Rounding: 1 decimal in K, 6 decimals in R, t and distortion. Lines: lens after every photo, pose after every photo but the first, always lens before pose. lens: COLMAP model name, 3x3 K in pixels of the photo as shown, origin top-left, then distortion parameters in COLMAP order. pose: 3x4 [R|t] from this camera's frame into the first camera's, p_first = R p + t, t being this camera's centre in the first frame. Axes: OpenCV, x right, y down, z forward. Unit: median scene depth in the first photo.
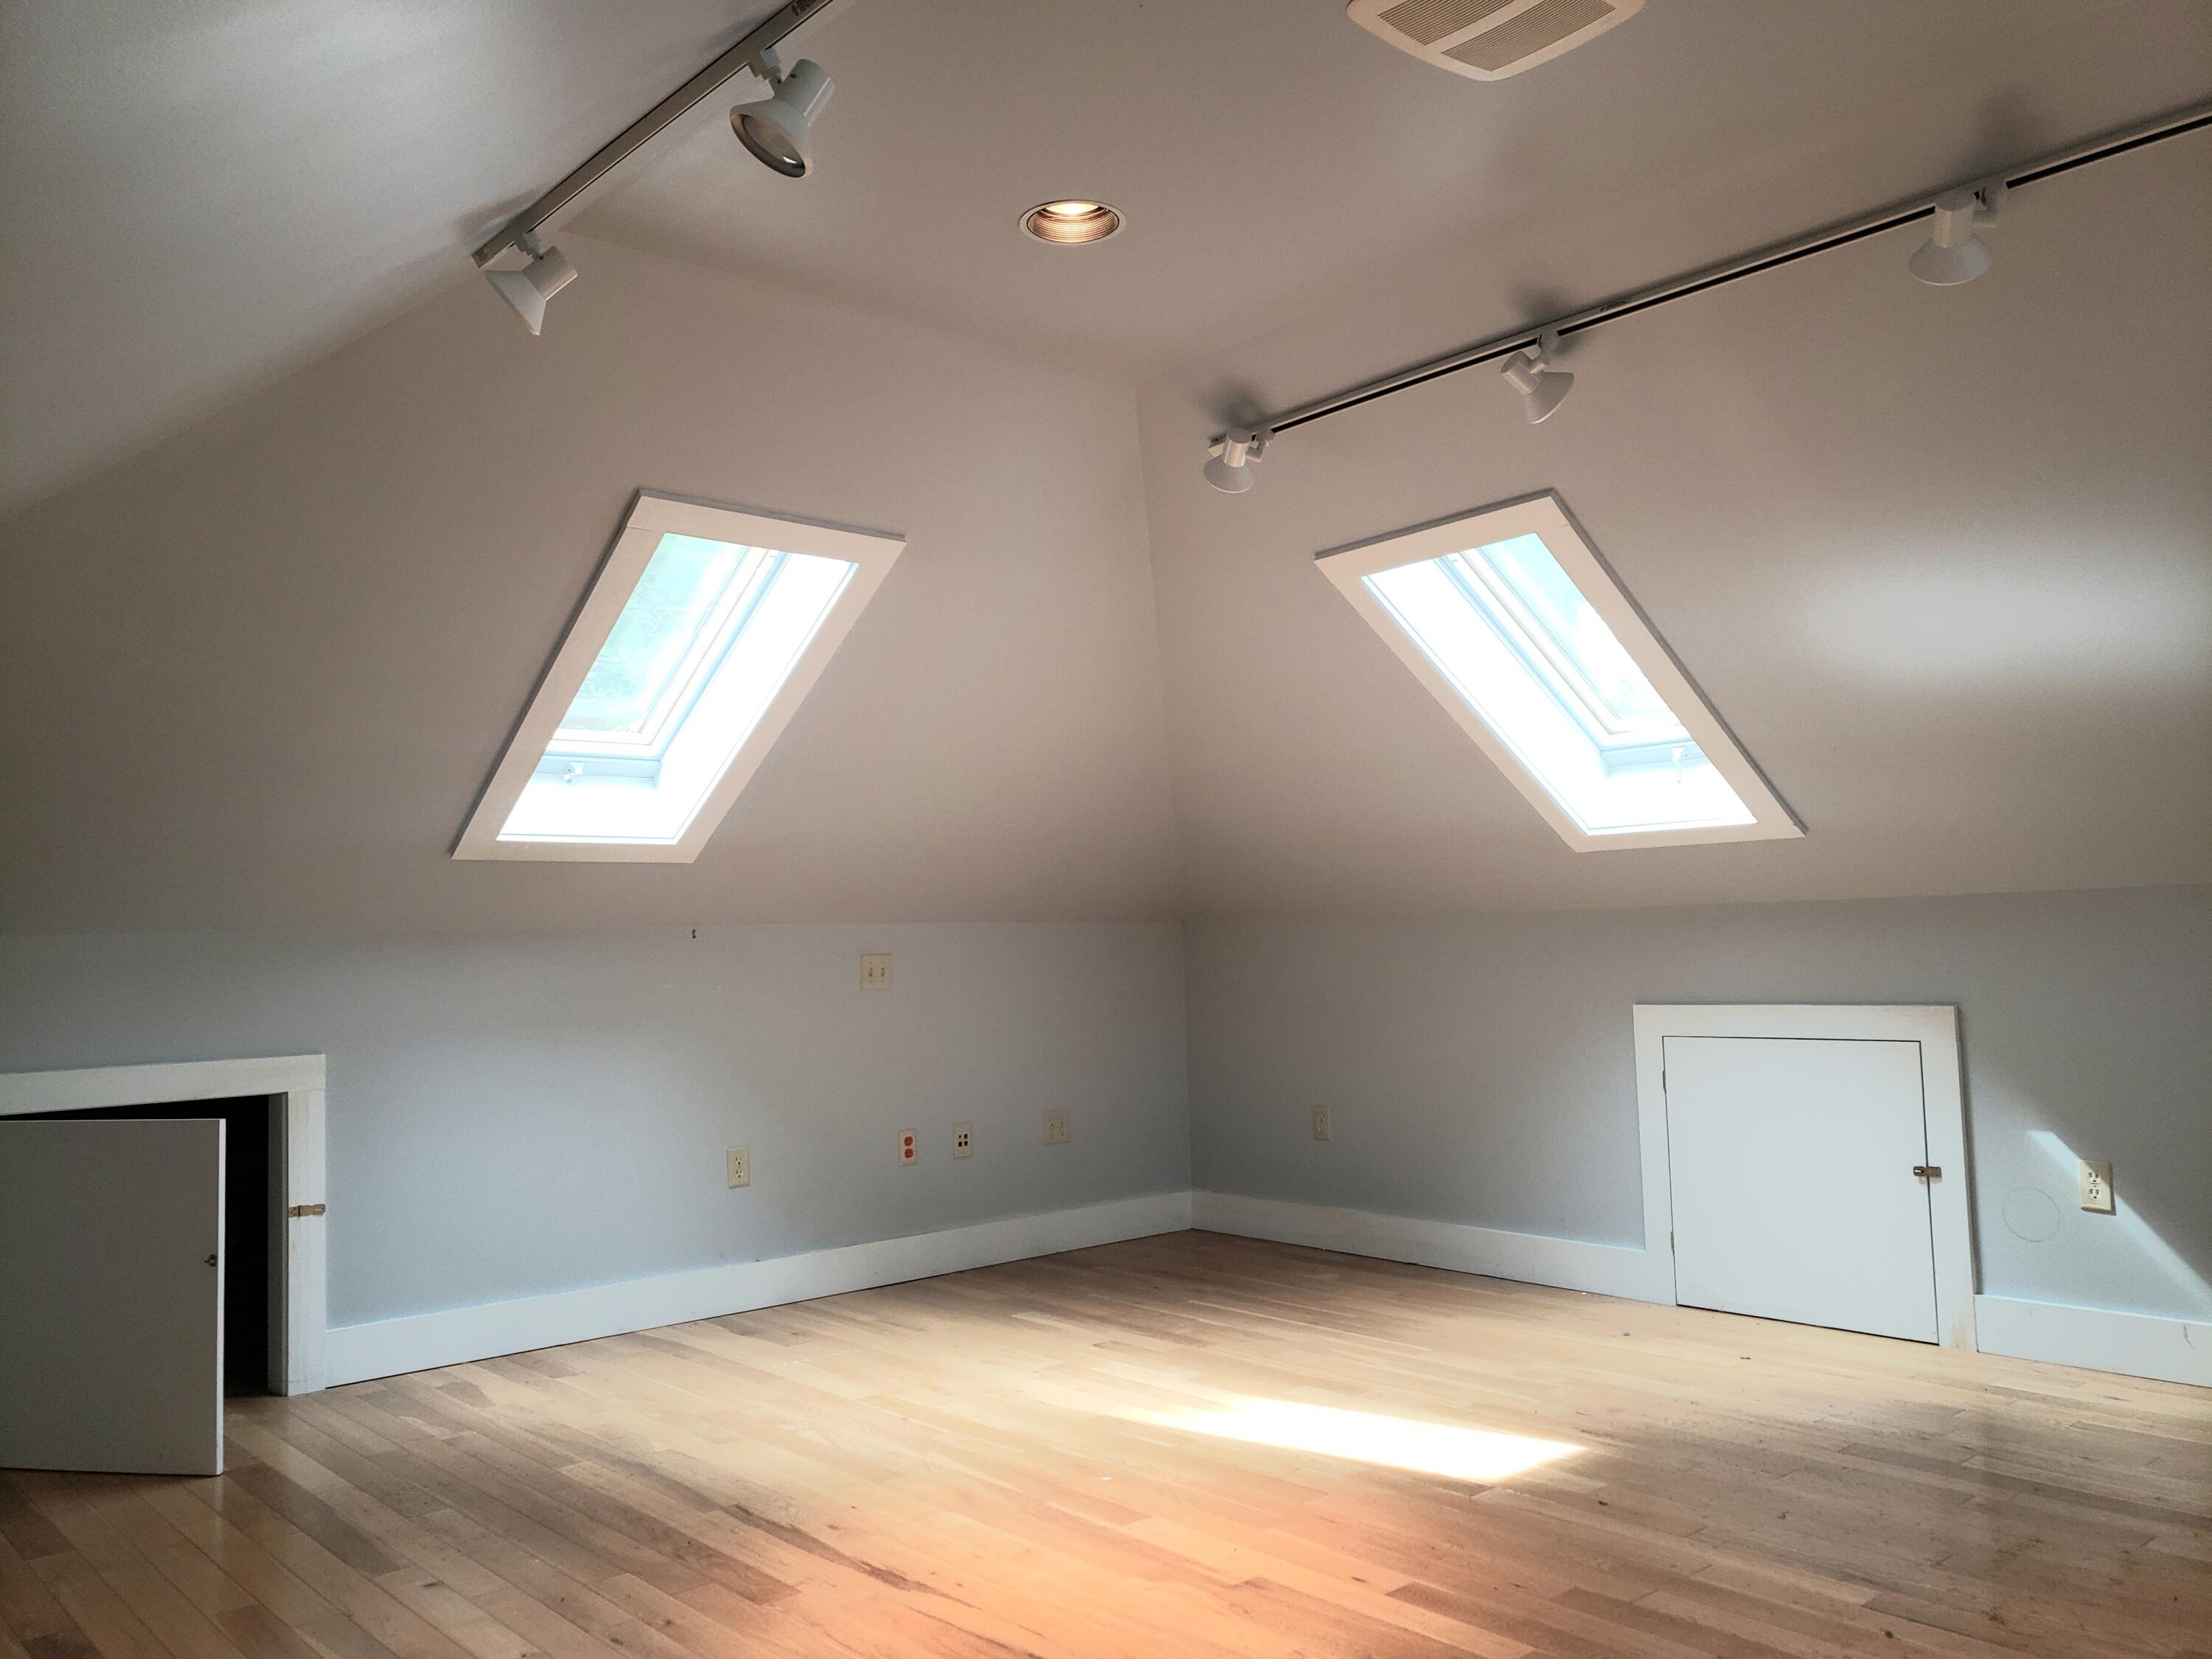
lens RADIAL K [[1692.7, 0, 1098.8], [0, 1692.7, 810.2], [0, 0, 1]] dist [0.110036, -0.157237]
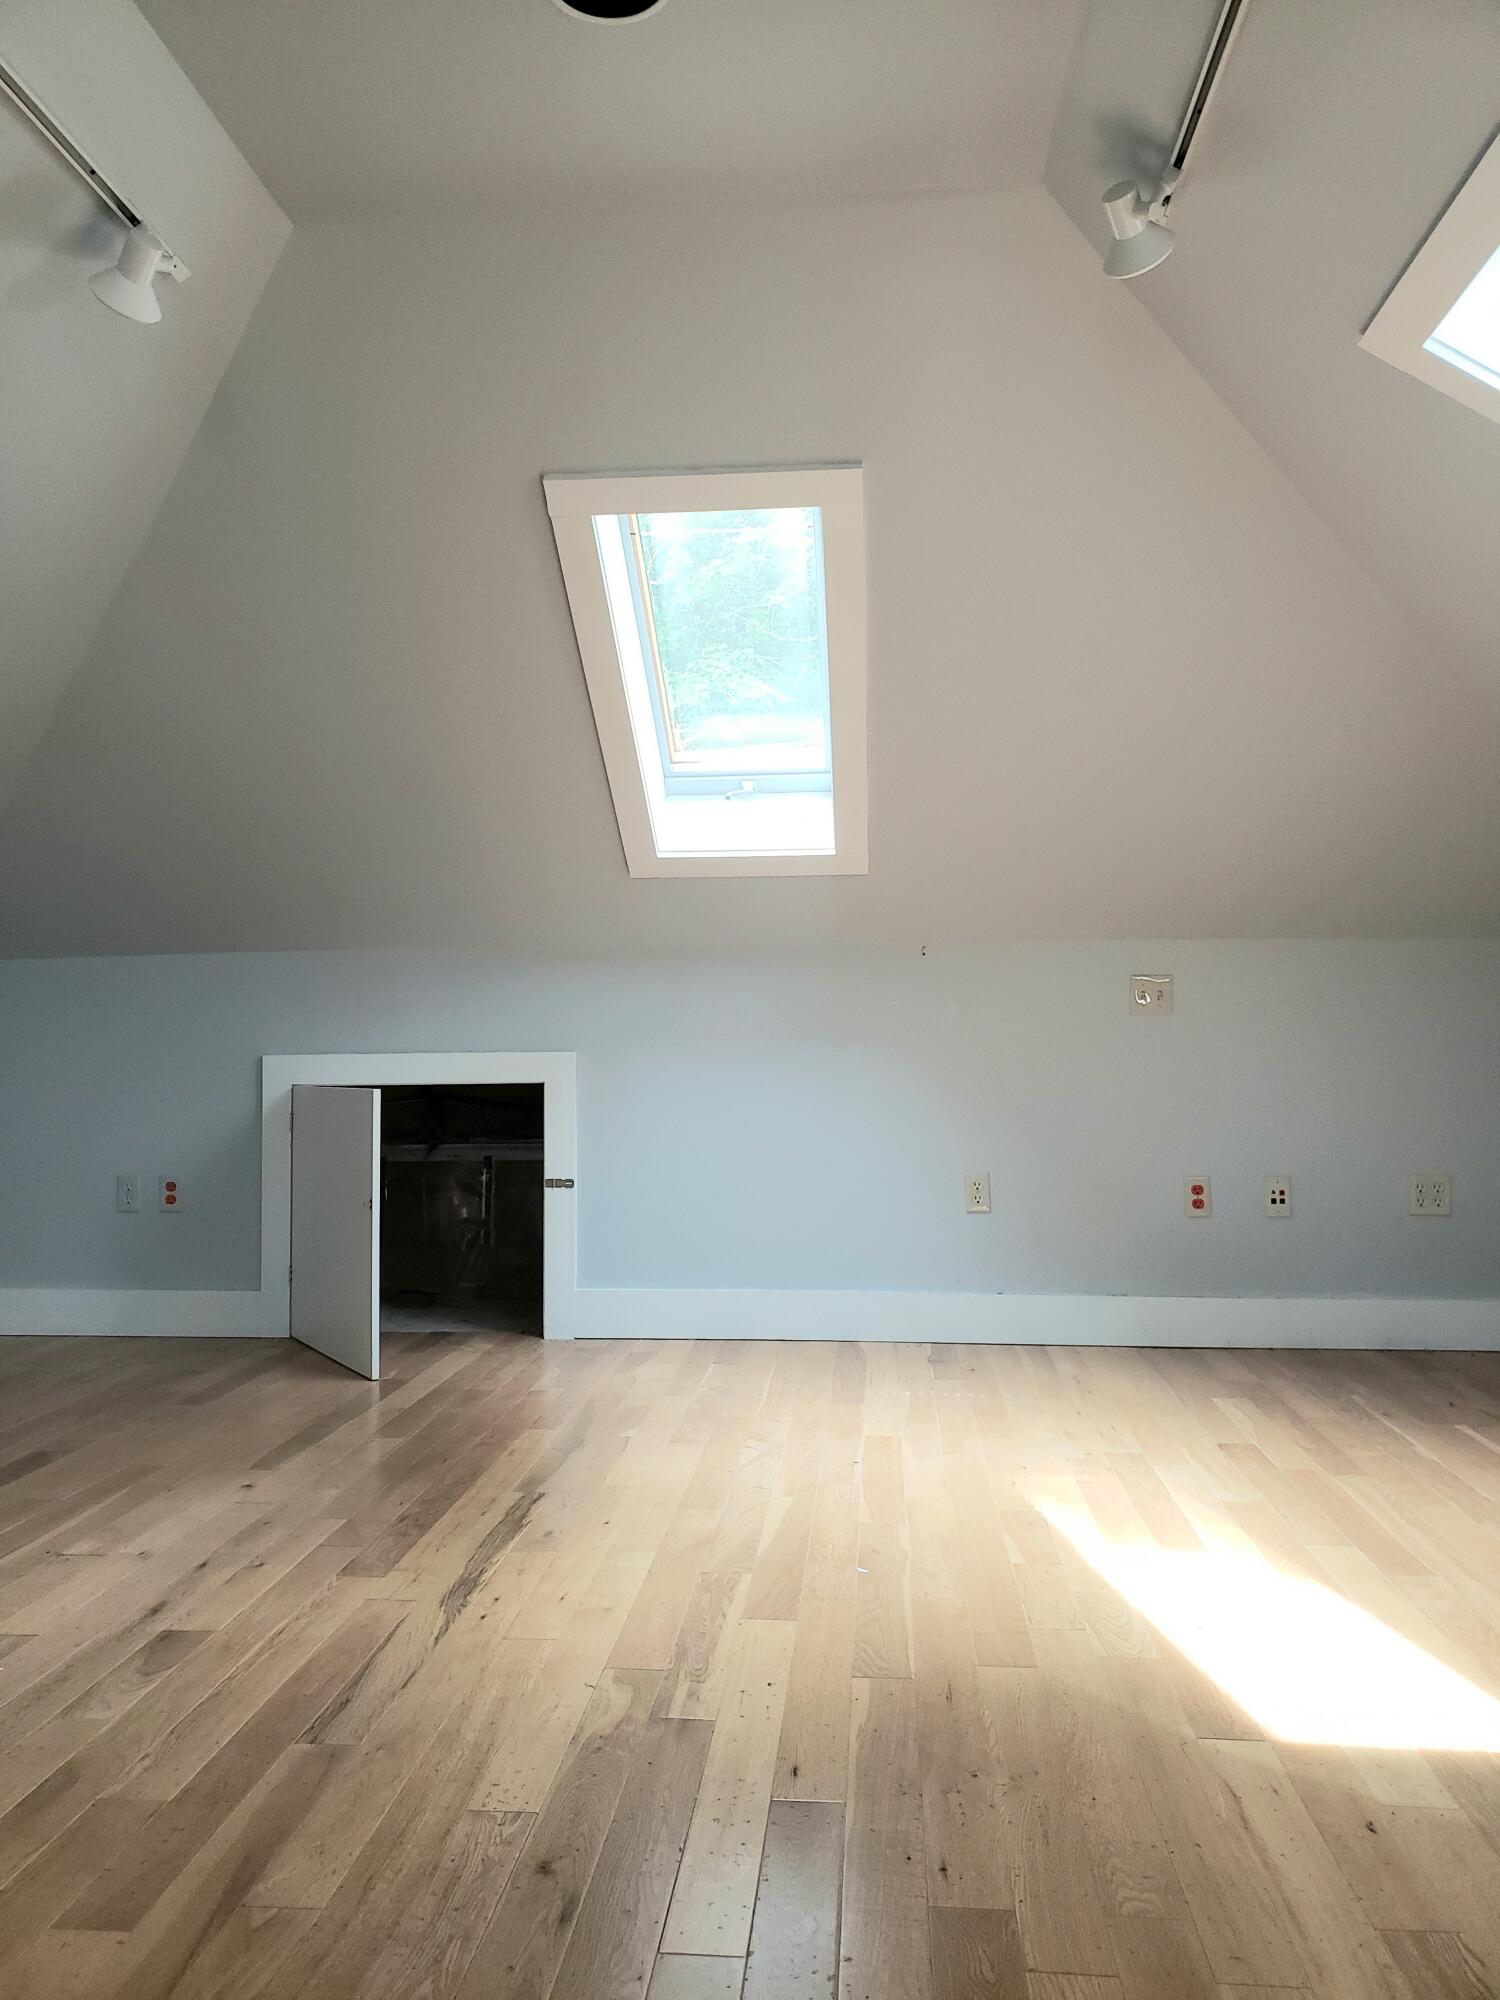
lens RADIAL K [[1558.9, 0, 730.4], [0, 1558.9, 1001.9], [0, 0, 1]] dist [0.037008, -0.031768]
pose [[0.692851, 0.001533, -0.721079, 0.422787], [0.042826, 0.998145, 0.043272, 0.076602], [0.719808, -0.060862, 0.691500, 0.400129]]
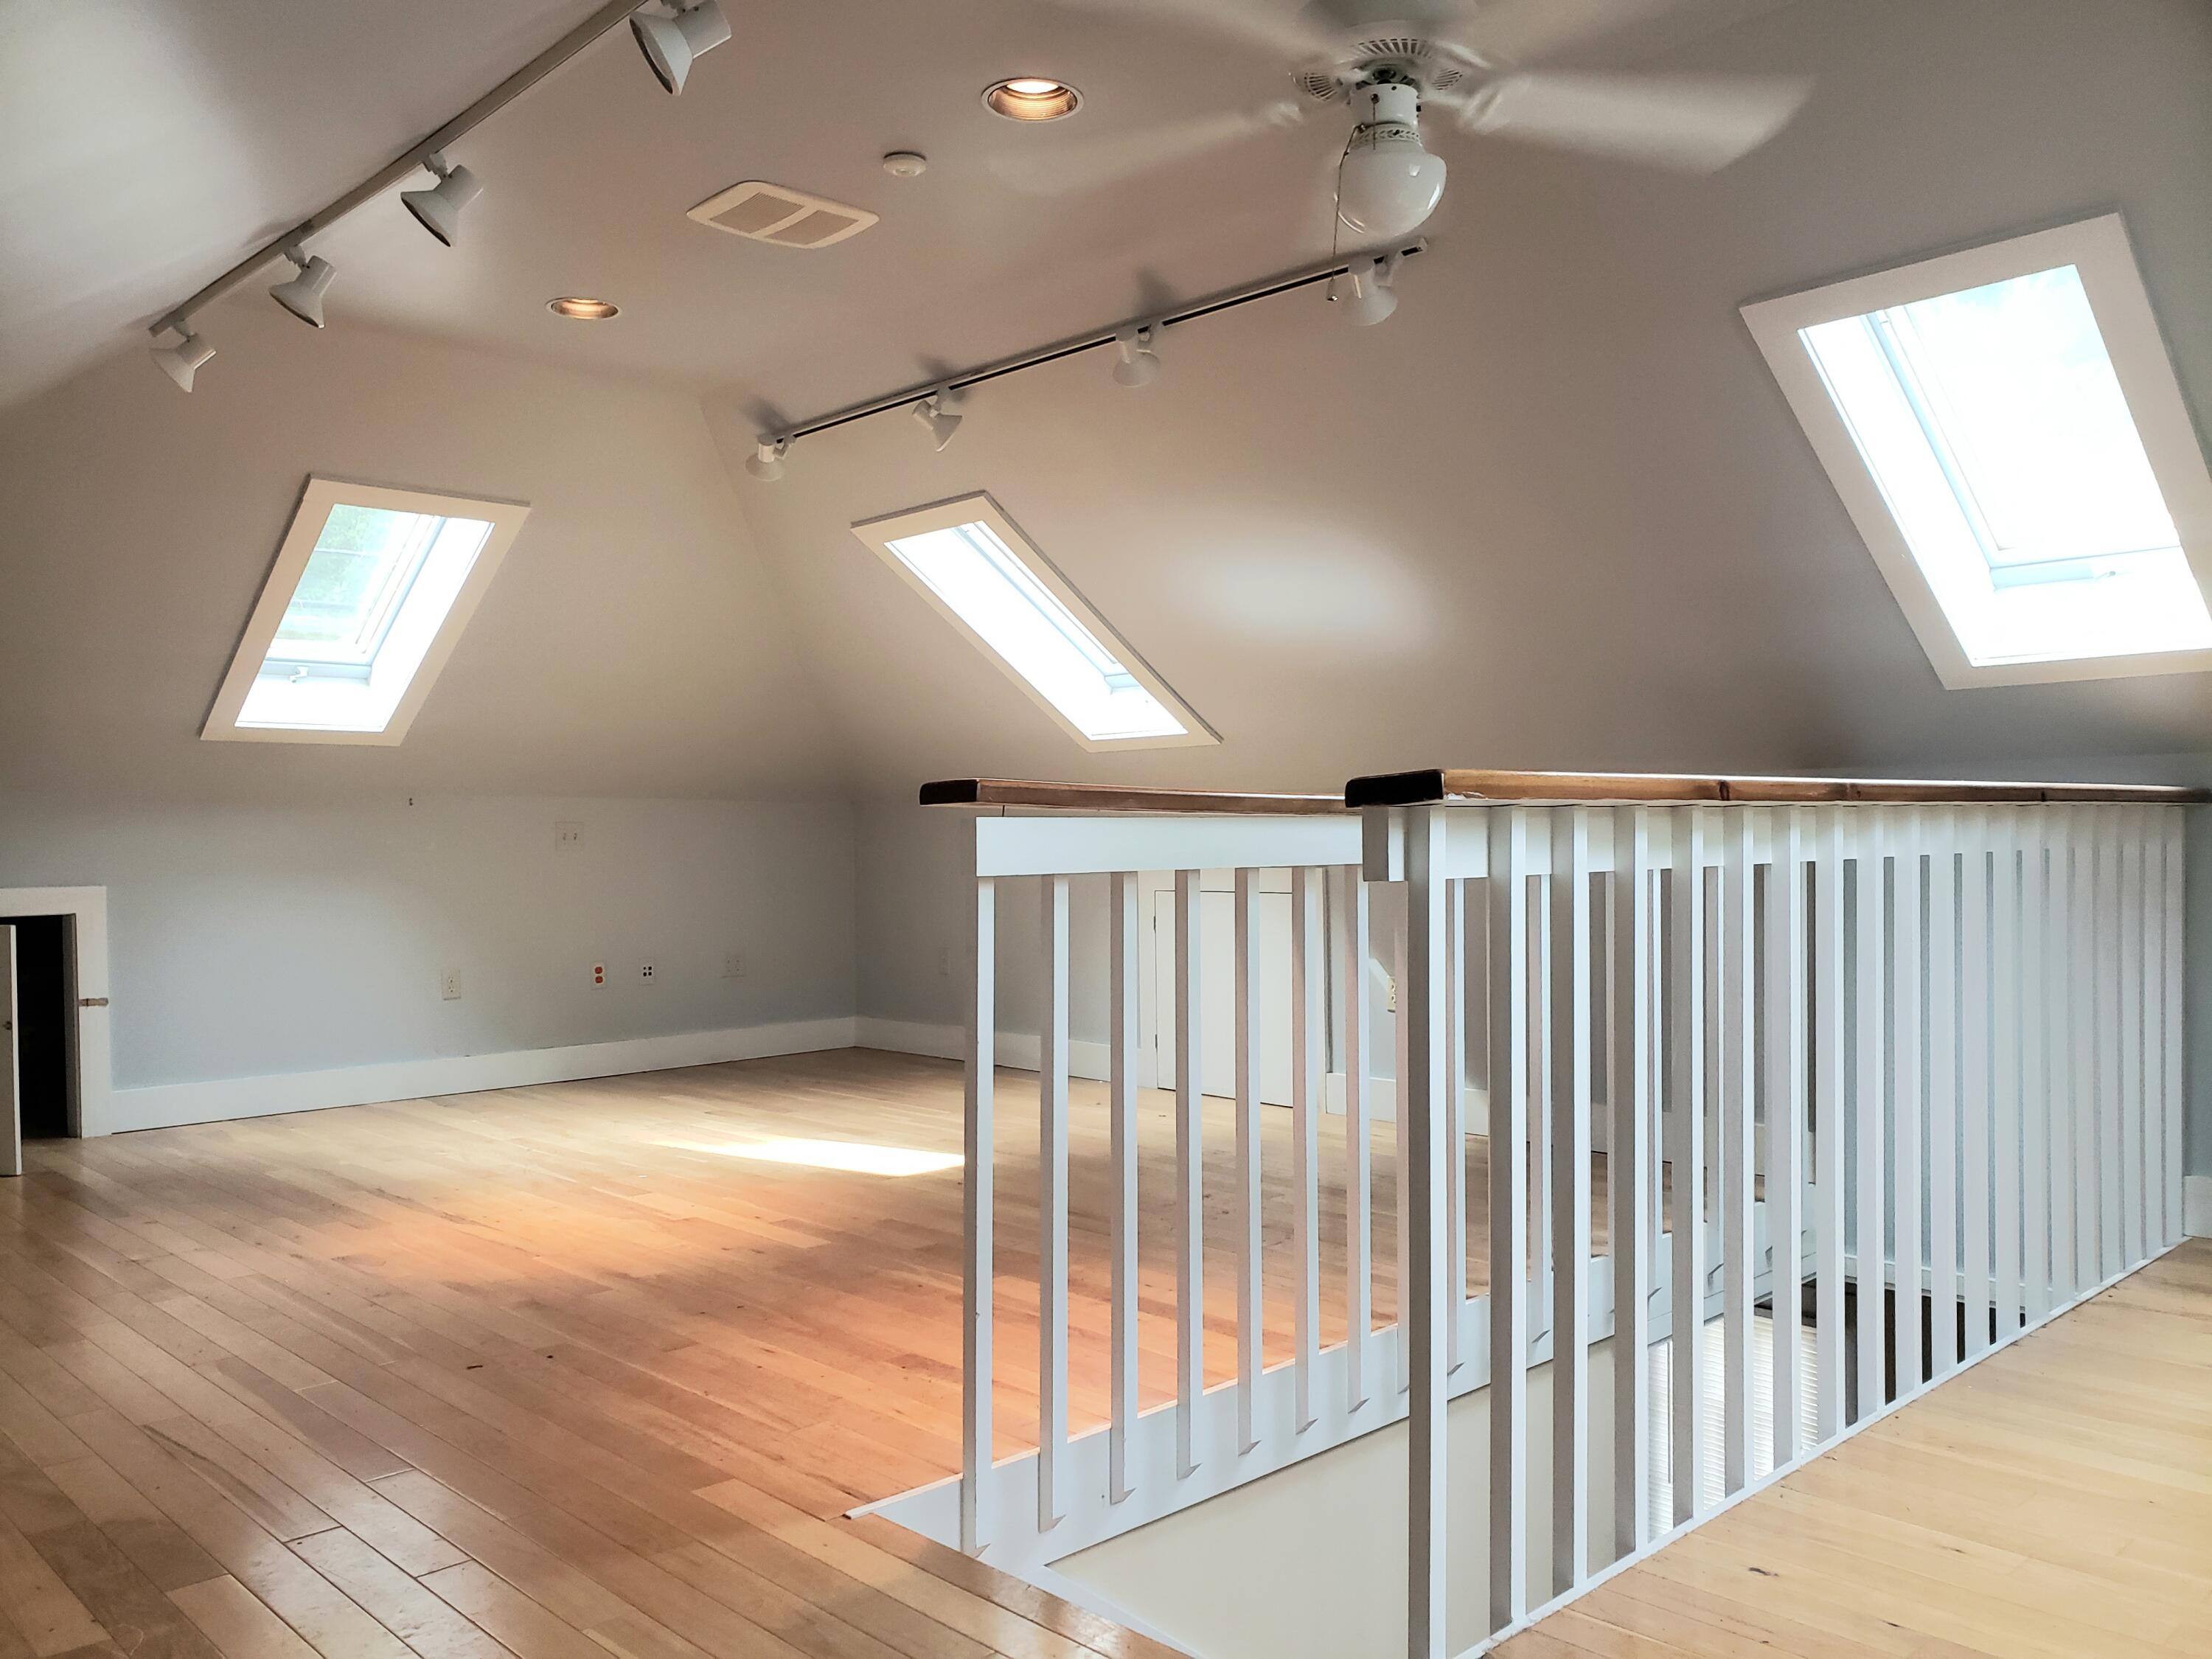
lens RADIAL K [[1702.7, 0, 1106.0], [0, 1702.7, 829.5], [0, 0, 1]] dist [0.008341, -0.004064]
pose [[0.998404, 0.015749, 0.054226, 0.273426], [-0.019841, 0.996928, 0.075765, -0.017346], [-0.052866, -0.076720, 0.995650, -0.378825]]
